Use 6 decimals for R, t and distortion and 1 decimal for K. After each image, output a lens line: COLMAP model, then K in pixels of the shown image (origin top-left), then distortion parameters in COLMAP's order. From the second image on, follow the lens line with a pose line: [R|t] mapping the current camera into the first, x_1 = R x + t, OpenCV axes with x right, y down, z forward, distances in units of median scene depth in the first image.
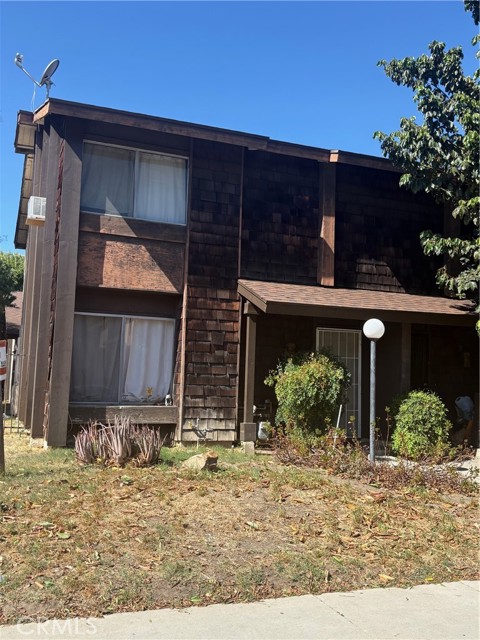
lens RADIAL K [[641.3, 0, 240.0], [0, 641.3, 320.0], [0, 0, 1]] dist [0.190785, -0.003314]
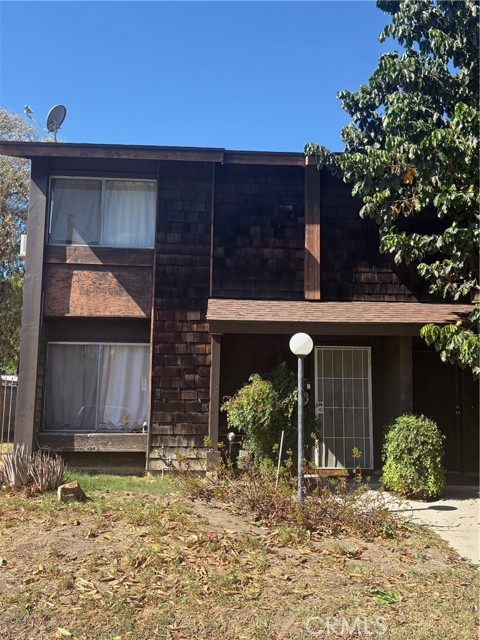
lens RADIAL K [[641.3, 0, 240.0], [0, 641.3, 320.0], [0, 0, 1]] dist [0.190785, -0.003314]
pose [[0.946685, -0.058679, -0.316772, 0.348538], [0.044918, 0.997710, -0.050577, 0.018295], [0.319015, 0.033652, 0.947152, 0.114352]]
